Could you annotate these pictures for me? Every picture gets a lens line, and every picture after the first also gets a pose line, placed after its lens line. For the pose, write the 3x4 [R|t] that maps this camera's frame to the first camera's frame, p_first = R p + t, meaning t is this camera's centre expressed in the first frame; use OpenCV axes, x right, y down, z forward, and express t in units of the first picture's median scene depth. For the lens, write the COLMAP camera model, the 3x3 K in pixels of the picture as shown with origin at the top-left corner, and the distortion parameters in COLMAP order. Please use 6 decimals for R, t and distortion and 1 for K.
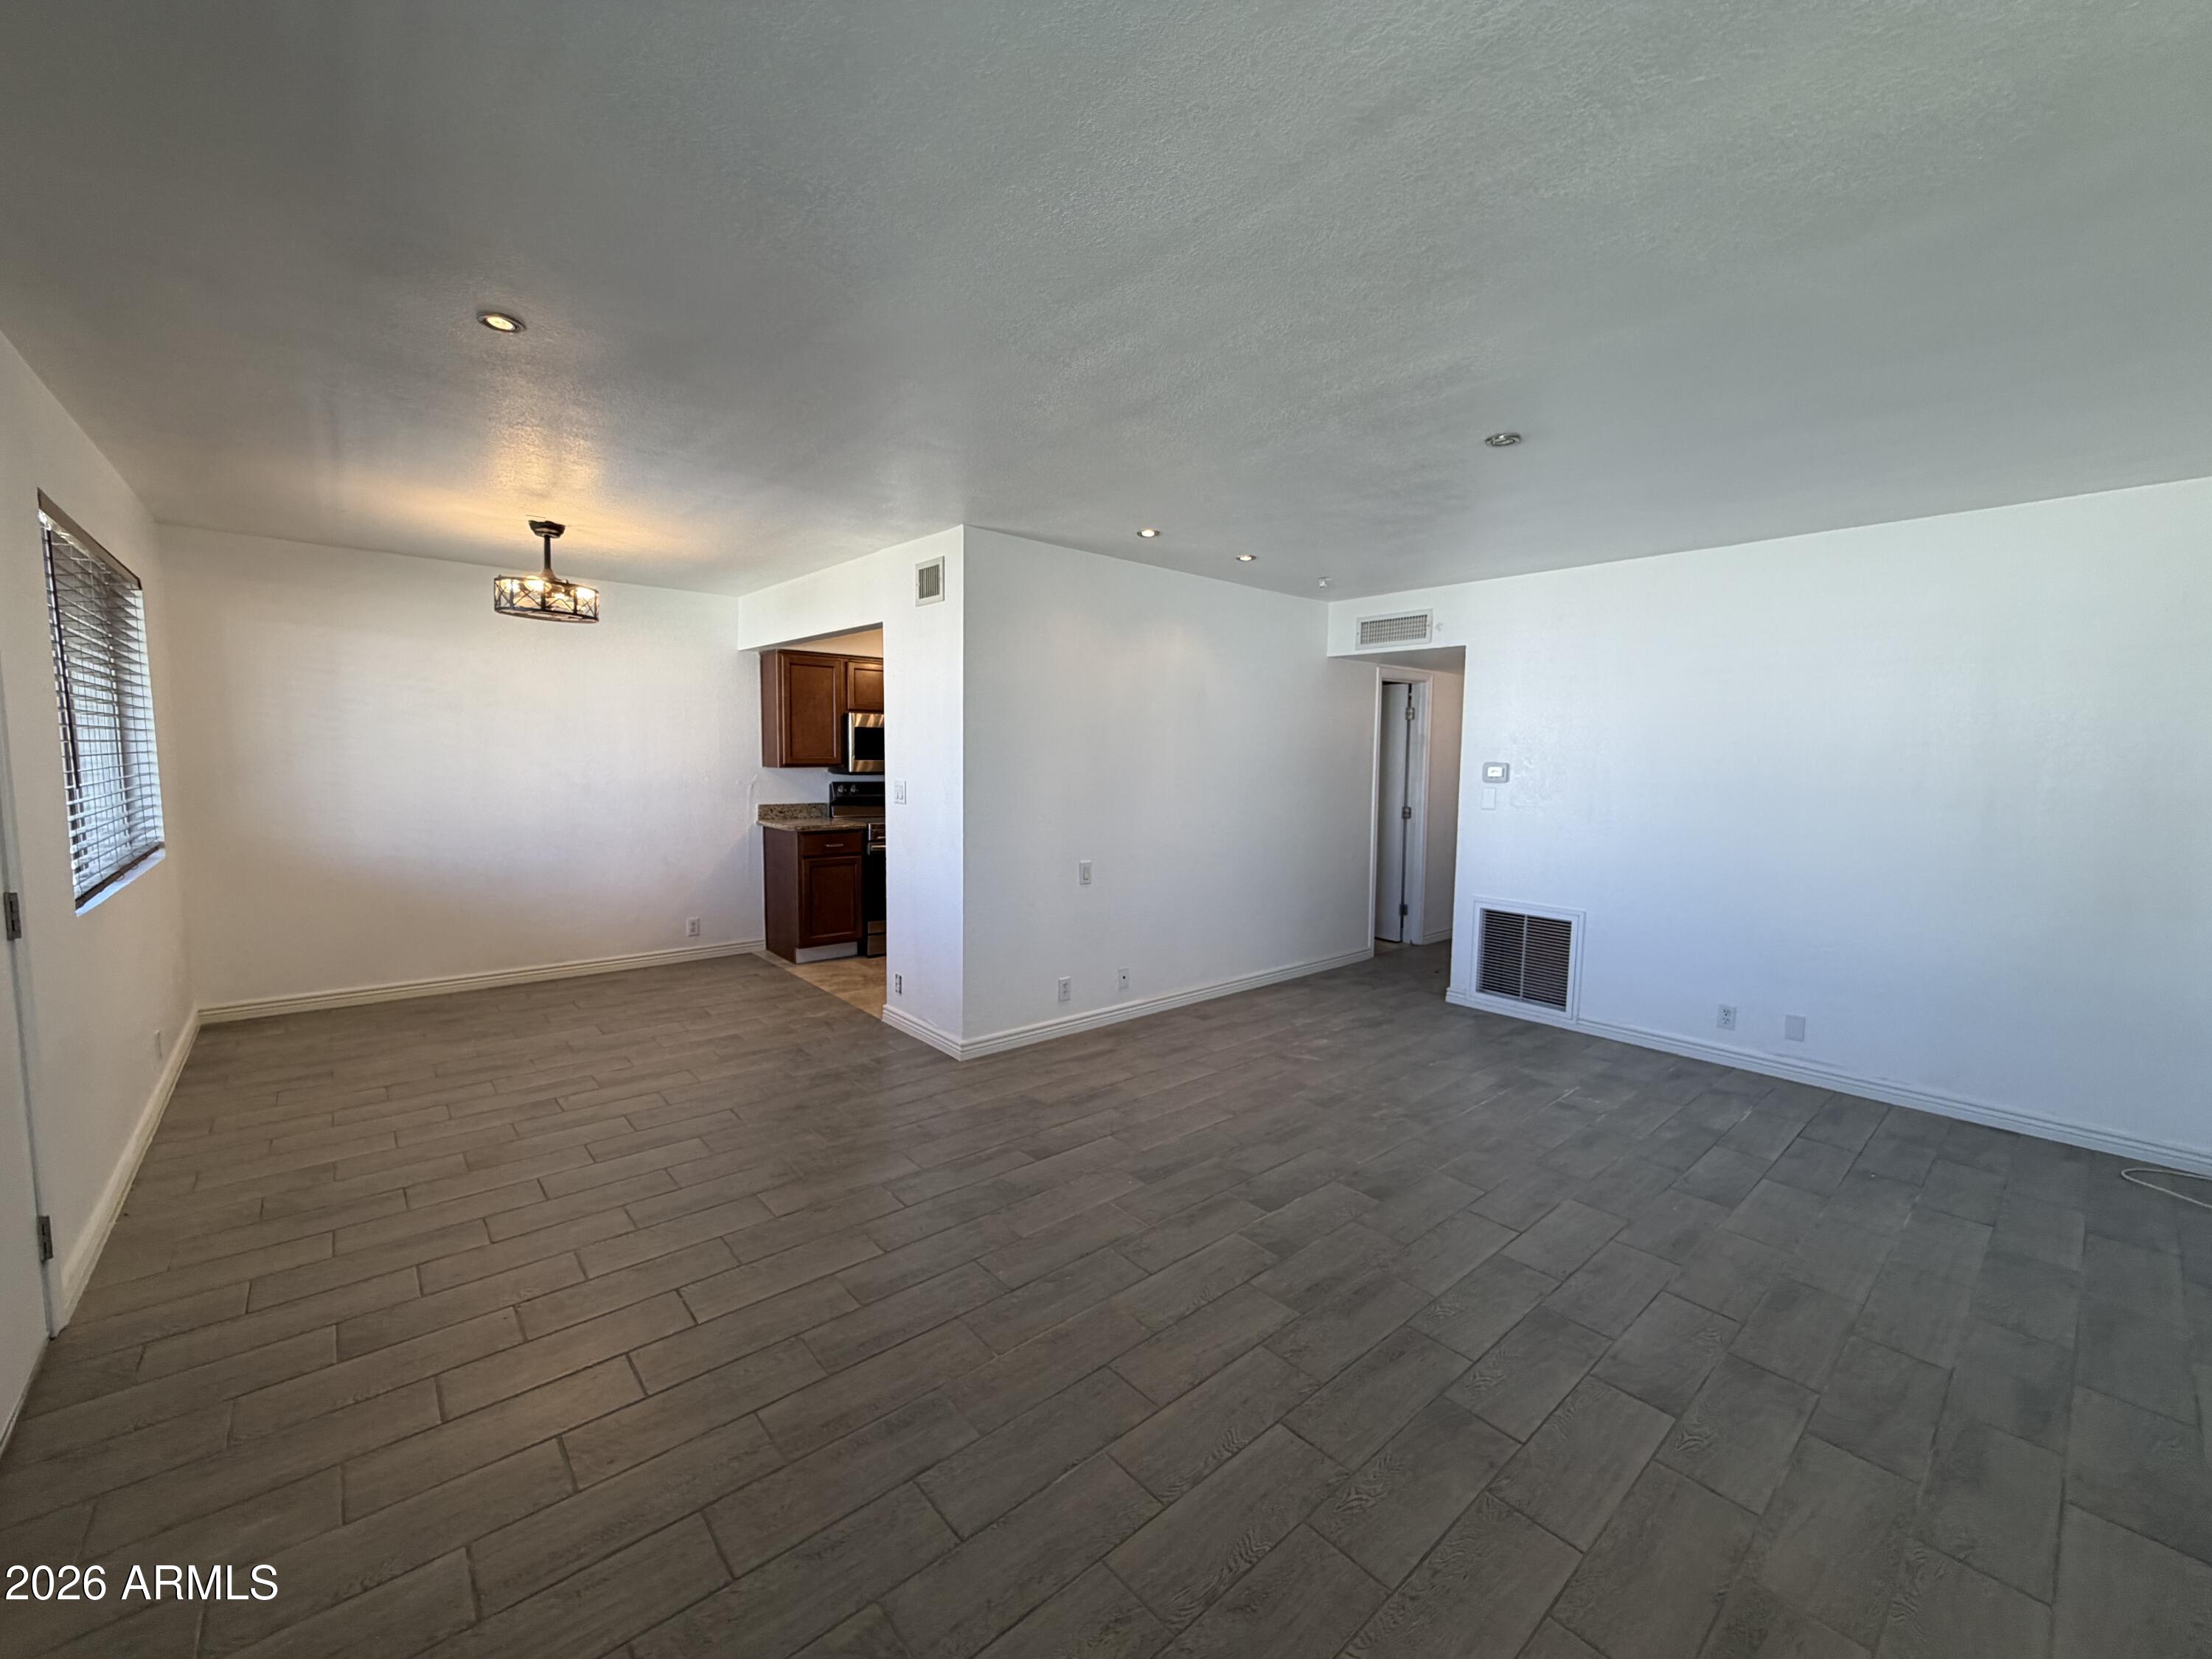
lens RADIAL K [[880.8, 0, 1097.5], [0, 880.8, 829.0], [0, 0, 1]] dist [-0.001015, -0.000171]
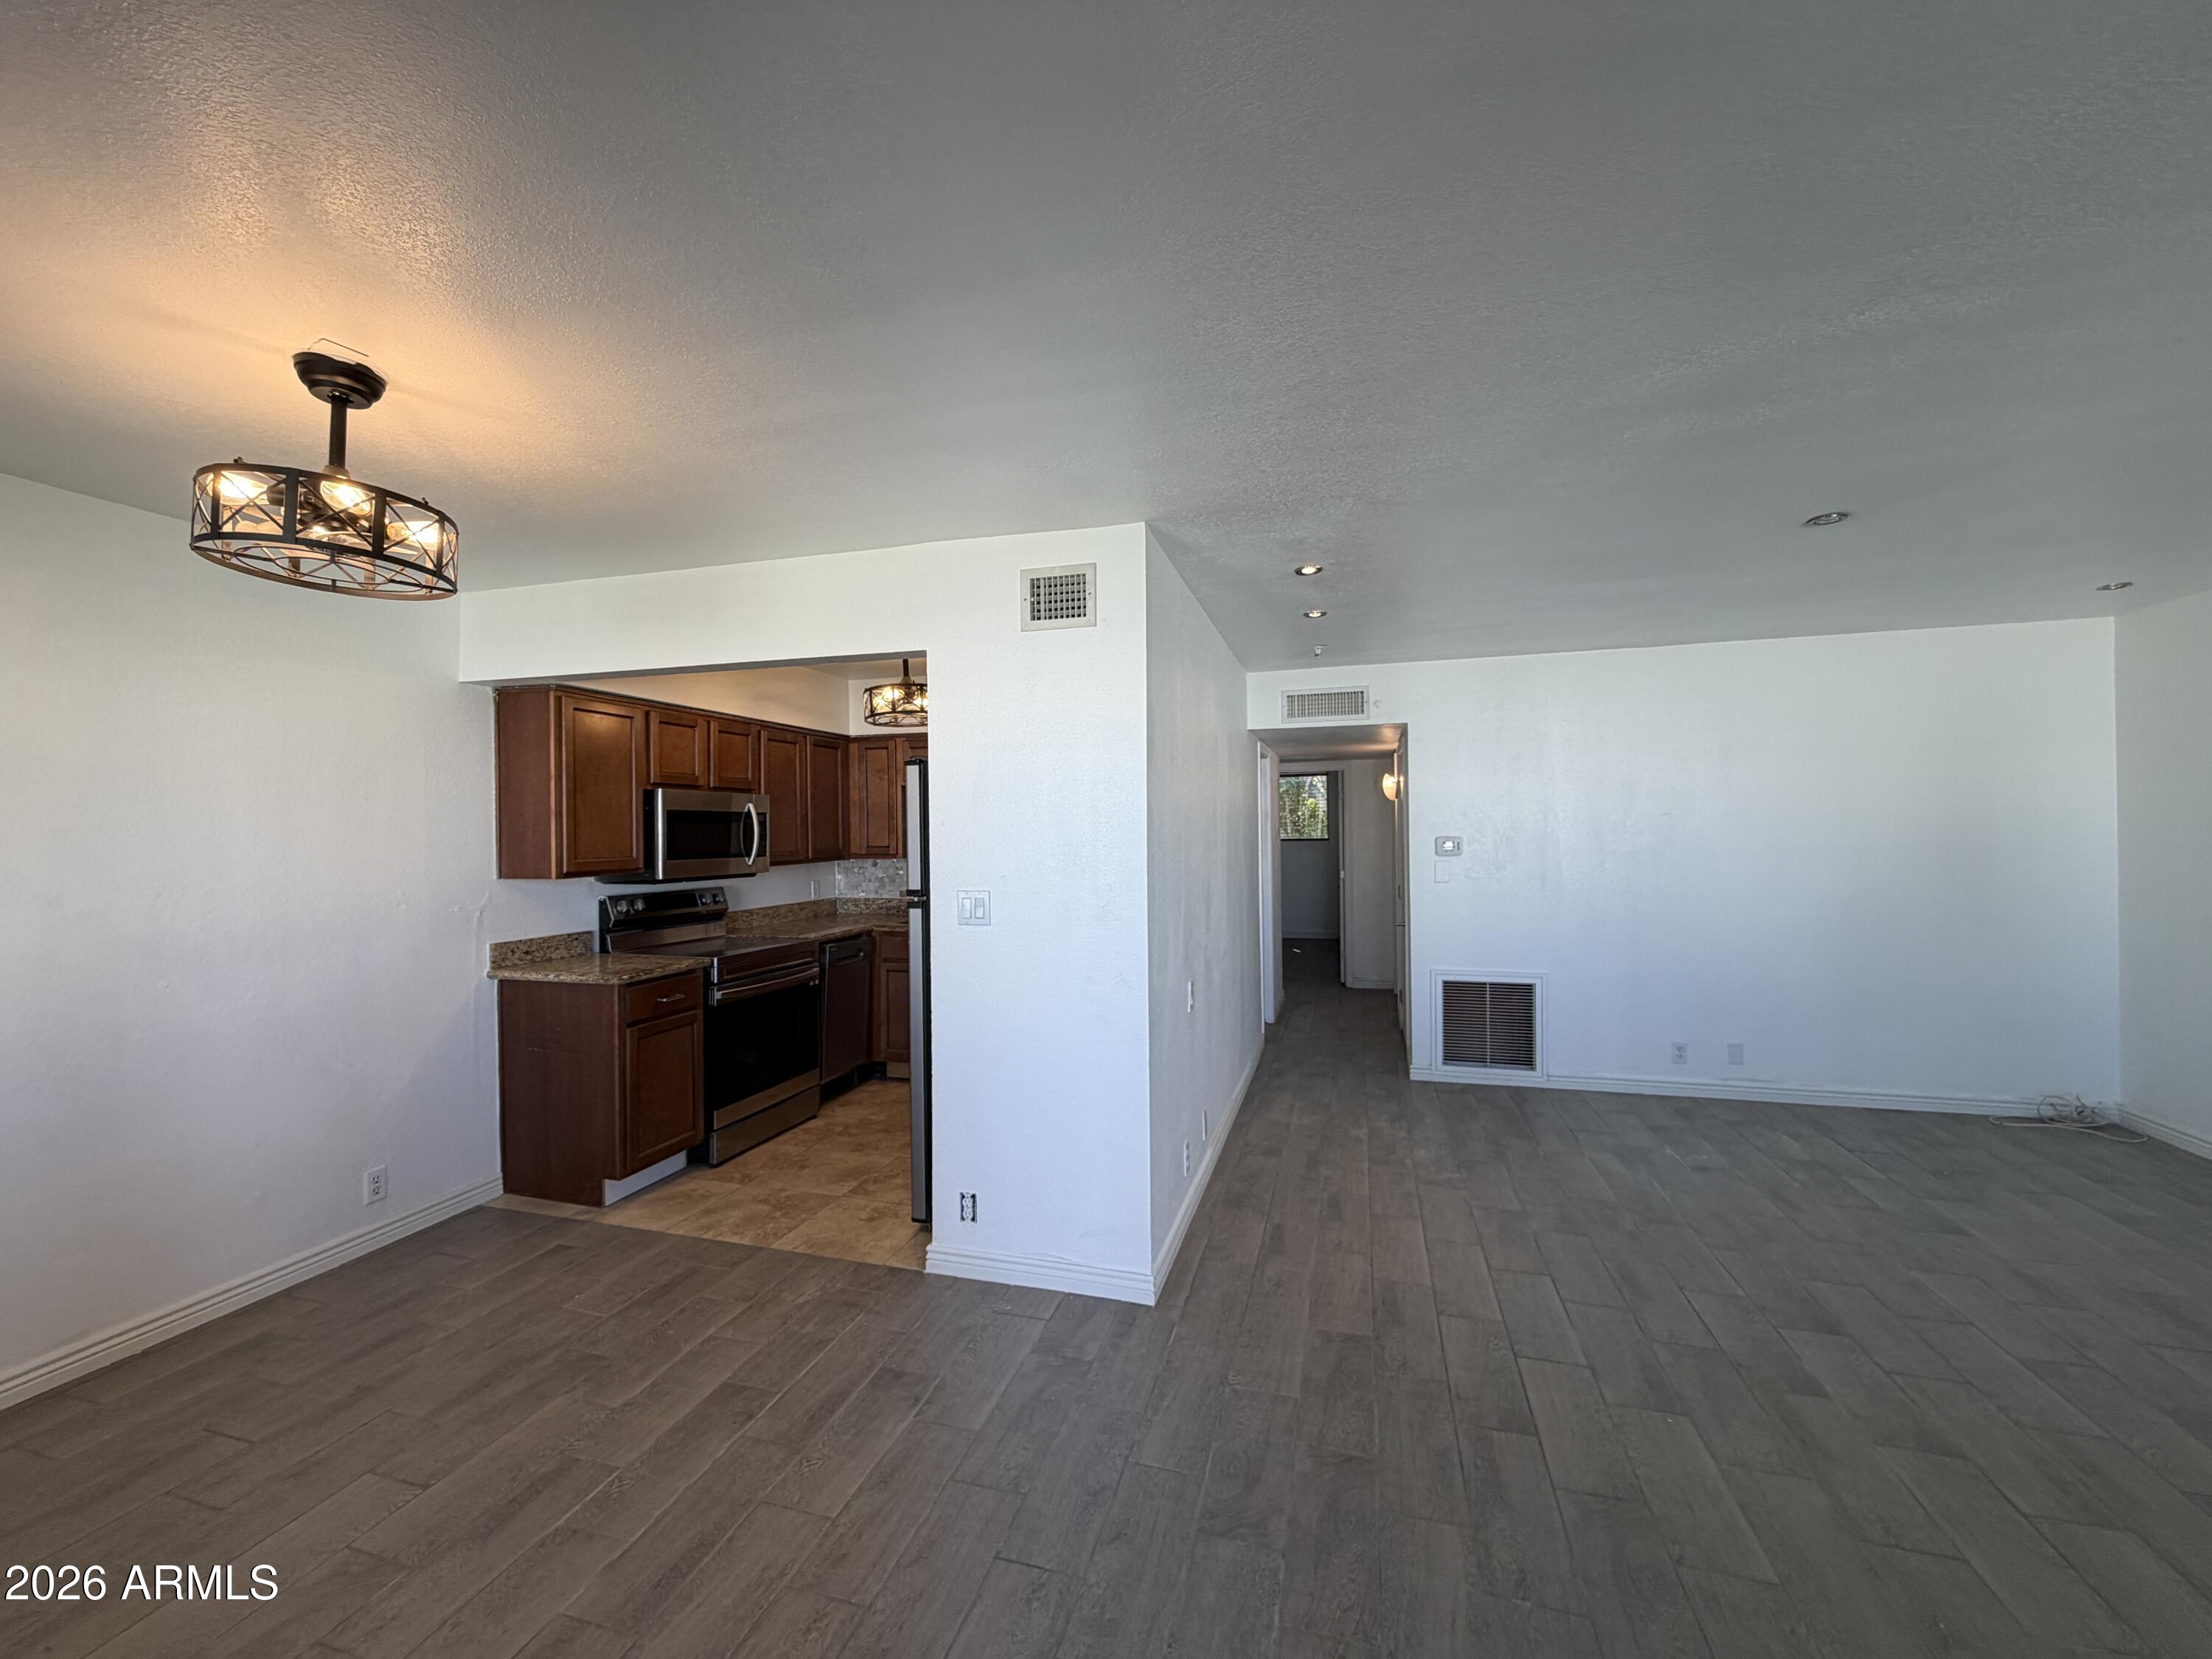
lens RADIAL K [[880.8, 0, 1097.5], [0, 880.8, 829.0], [0, 0, 1]] dist [-0.001015, -0.000171]
pose [[0.839897, -0.023951, 0.542218, -0.638252], [0.070033, 0.995457, -0.064509, -0.066154], [-0.538209, 0.092154, 0.837758, 0.506325]]
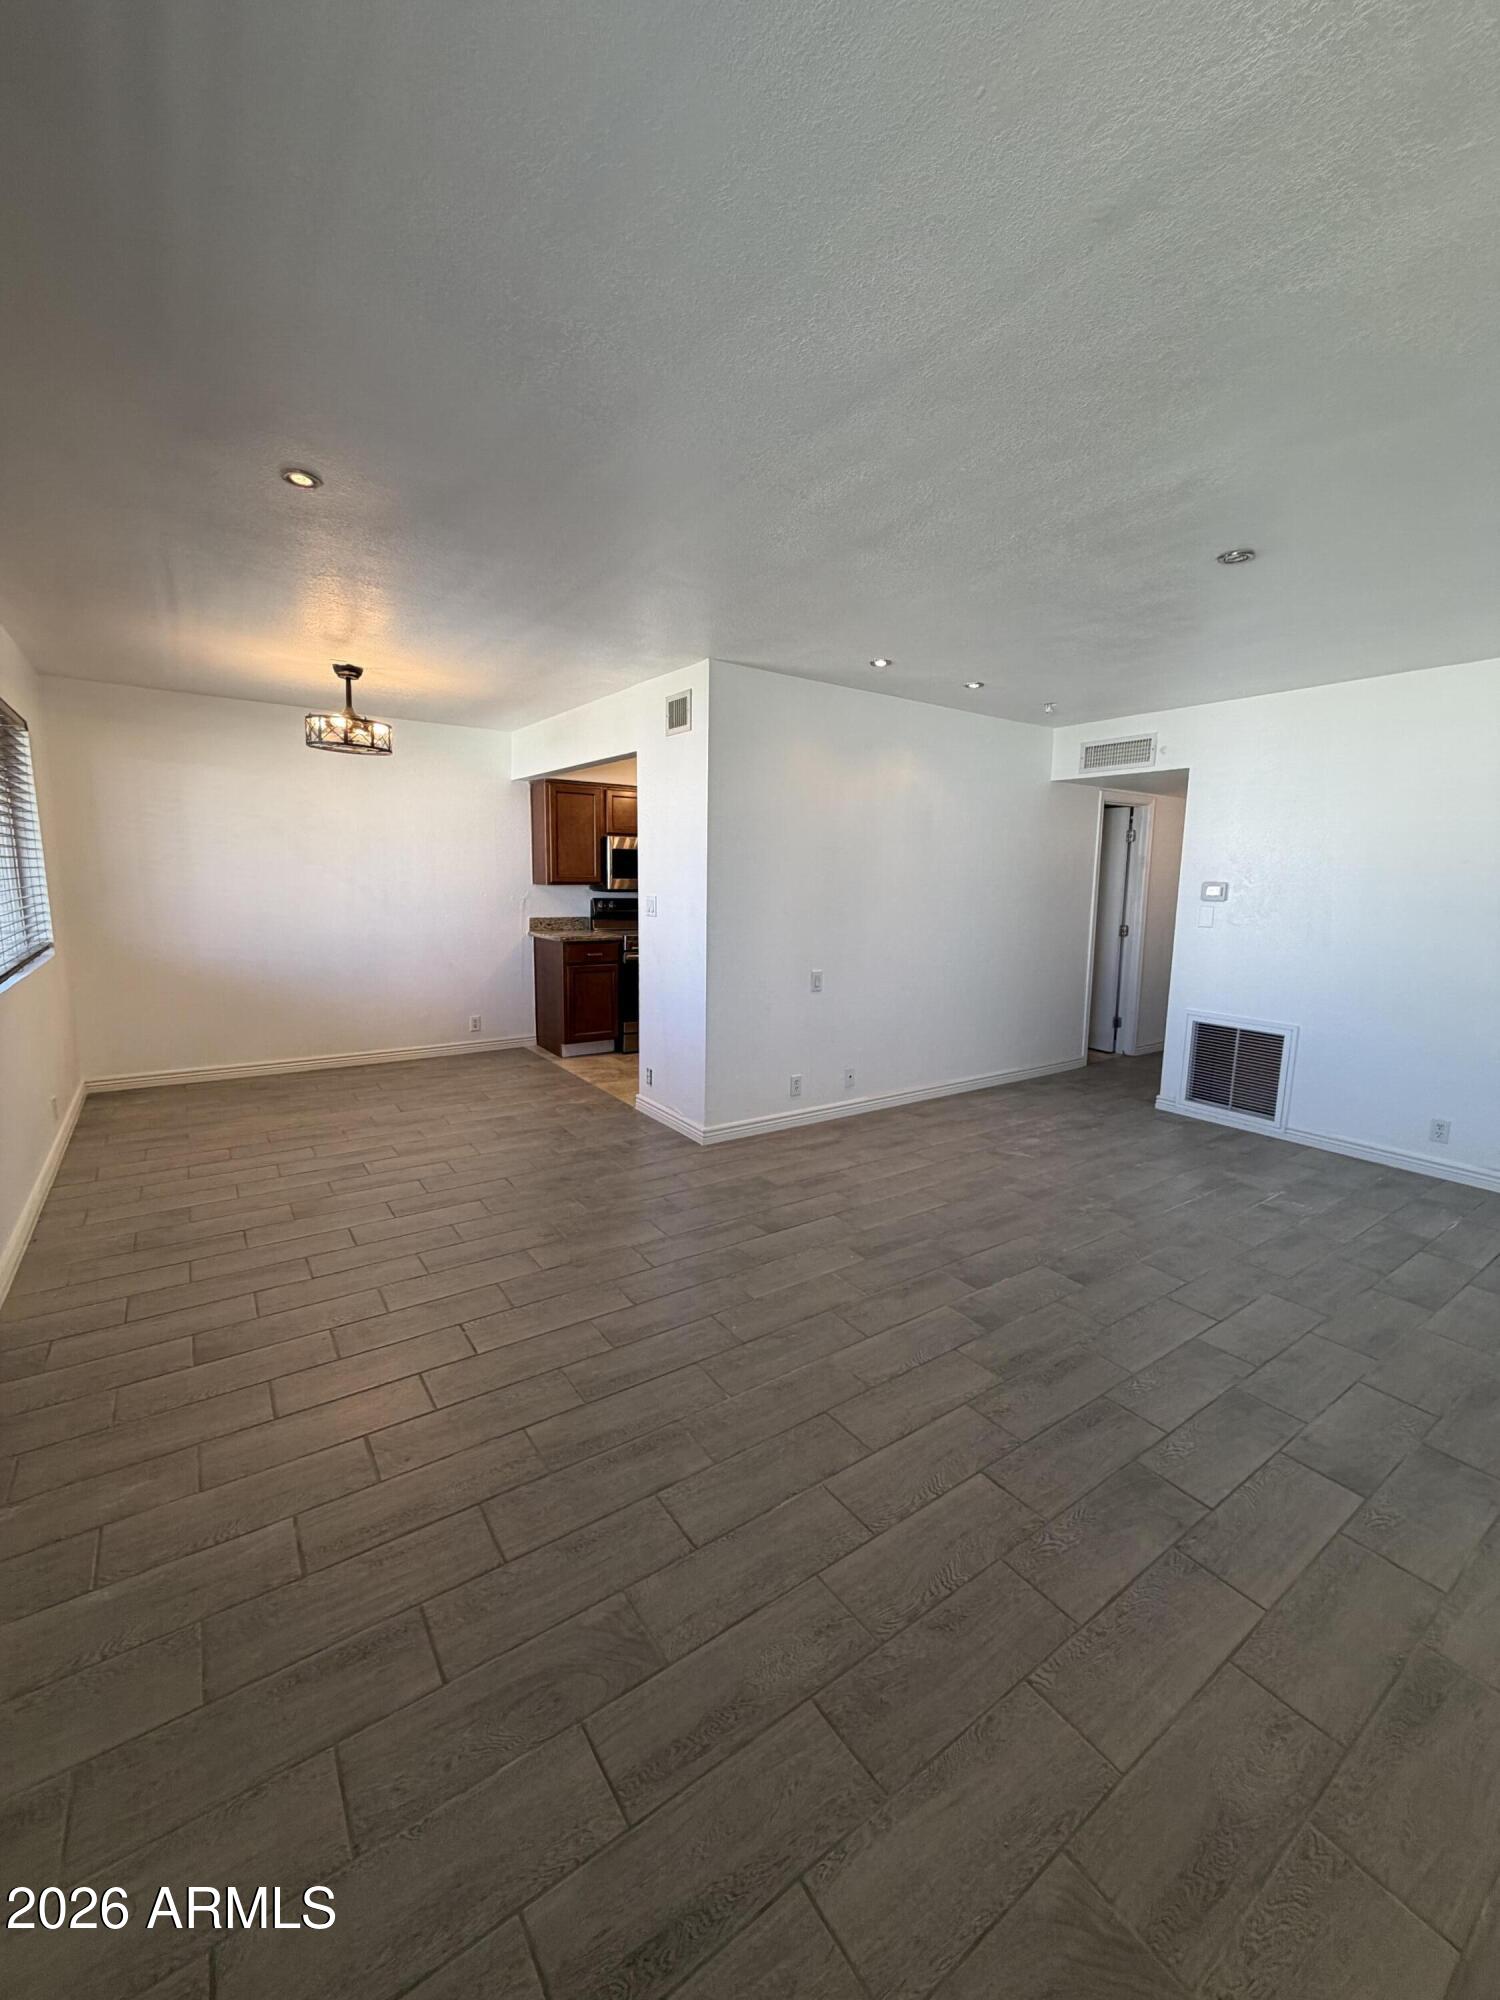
lens RADIAL K [[796.4, 0, 749.2], [0, 796.4, 992.0], [0, 0, 1]] dist [-0.001015, -0.000171]
pose [[0.994772, 0.017432, -0.100621, 0.003733], [-0.011626, 0.998249, 0.058000, 0.008706], [0.101456, -0.056527, 0.993233, 0.005086]]
